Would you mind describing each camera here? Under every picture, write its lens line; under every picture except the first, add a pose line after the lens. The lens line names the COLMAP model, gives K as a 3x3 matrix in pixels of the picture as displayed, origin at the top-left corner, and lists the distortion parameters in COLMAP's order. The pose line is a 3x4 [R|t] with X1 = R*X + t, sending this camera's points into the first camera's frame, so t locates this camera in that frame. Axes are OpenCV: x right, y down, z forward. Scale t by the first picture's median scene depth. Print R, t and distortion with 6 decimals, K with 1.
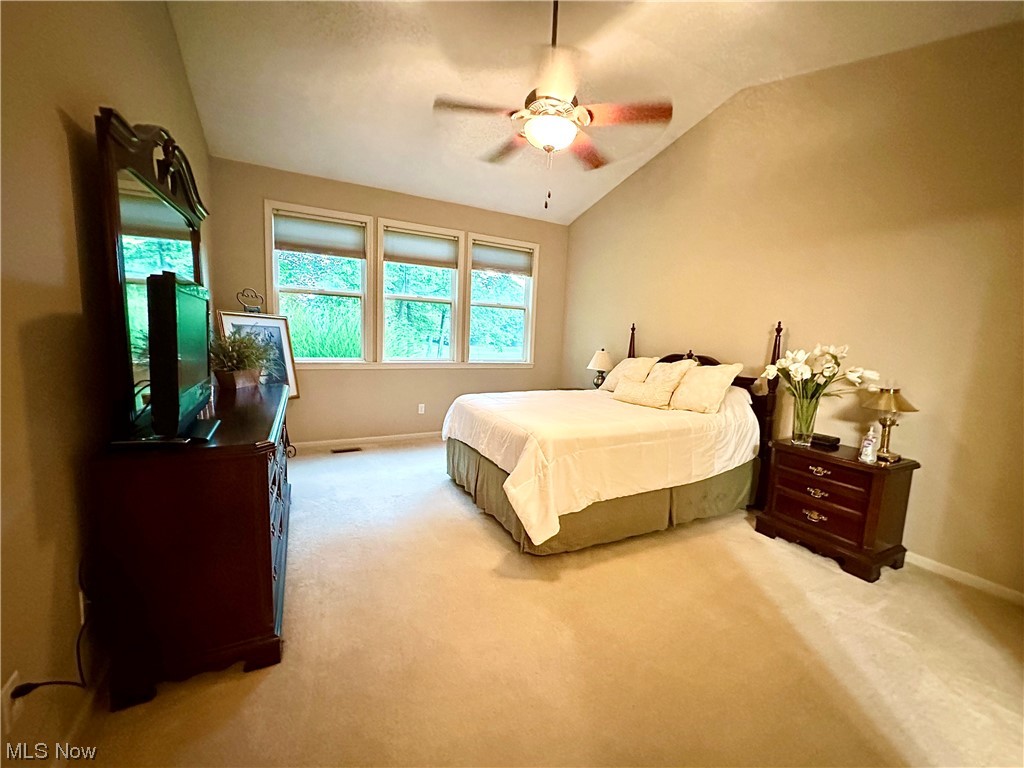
lens RADIAL K [[406.6, 0, 513.4], [0, 406.6, 382.5], [0, 0, 1]] dist [-0.003777, 0.001590]
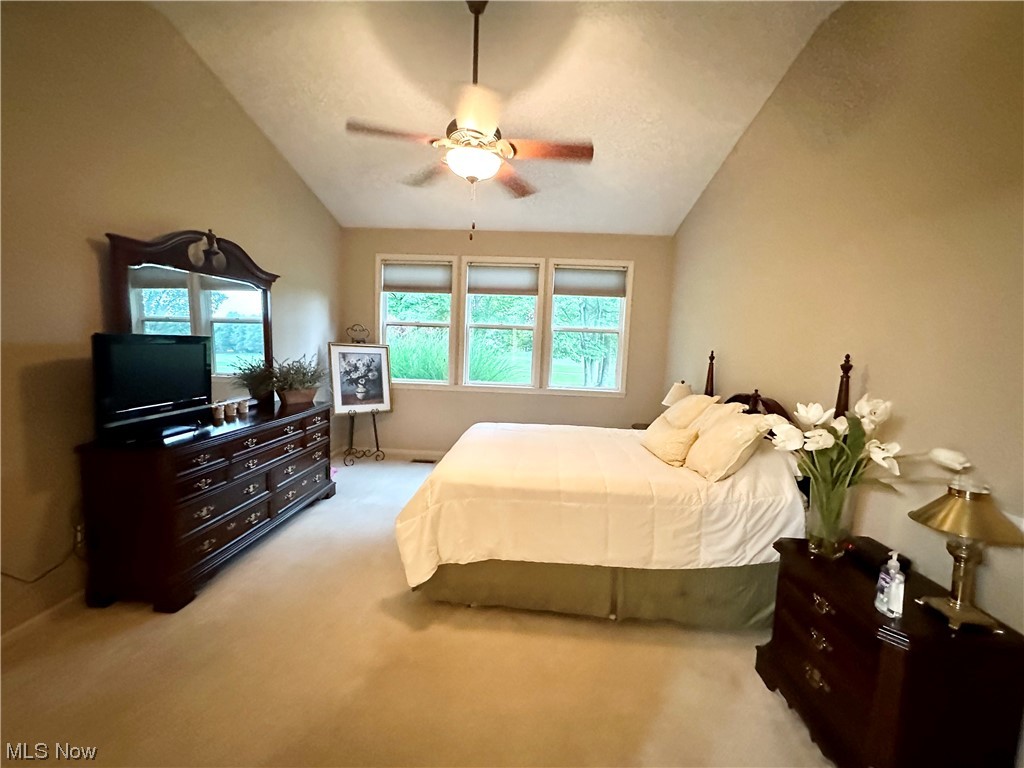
lens RADIAL K [[406.6, 0, 515.8], [0, 406.6, 383.1], [0, 0, 1]] dist [-0.003777, 0.001590]
pose [[0.860933, 0.042470, -0.506942, 0.437429], [-0.062766, 0.997763, -0.023004, -0.047575], [0.504831, 0.051624, 0.861673, 0.153413]]
